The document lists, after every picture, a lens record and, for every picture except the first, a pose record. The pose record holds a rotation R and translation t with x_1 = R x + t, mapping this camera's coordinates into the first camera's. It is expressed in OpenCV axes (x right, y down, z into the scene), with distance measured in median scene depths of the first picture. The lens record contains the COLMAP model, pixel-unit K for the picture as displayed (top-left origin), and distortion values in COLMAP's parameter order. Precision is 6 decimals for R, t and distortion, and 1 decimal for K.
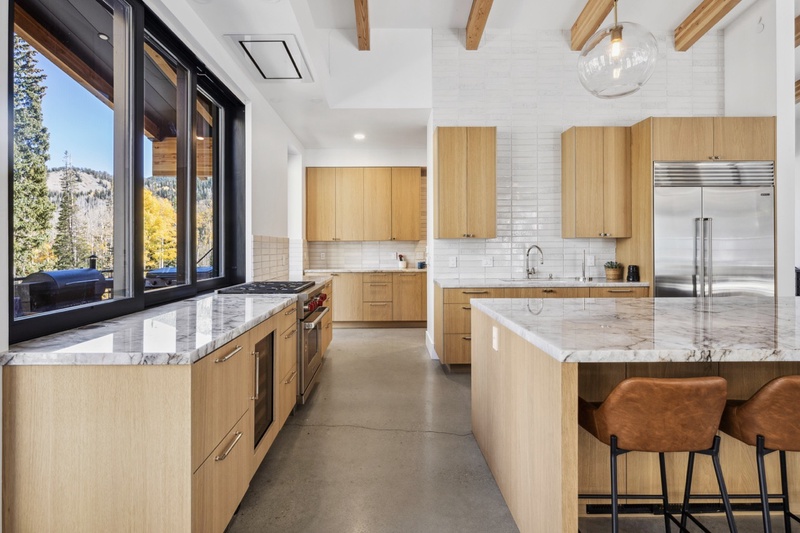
lens RADIAL K [[418.3, 0, 397.3], [0, 418.3, 246.8], [0, 0, 1]] dist [-0.002127, -0.000405]
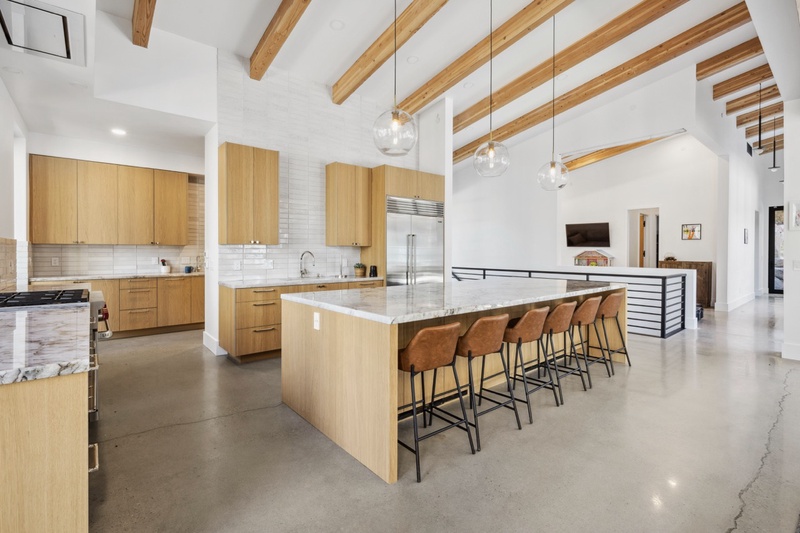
lens RADIAL K [[369.0, 0, 400.9], [0, 369.0, 256.2], [0, 0, 1]] dist [-0.000787, -0.000195]
pose [[0.773173, -0.000003, 0.634195, -0.158325], [-0.006250, 0.999951, 0.007624, 0.001393], [-0.634164, -0.009858, 0.773136, -0.037967]]
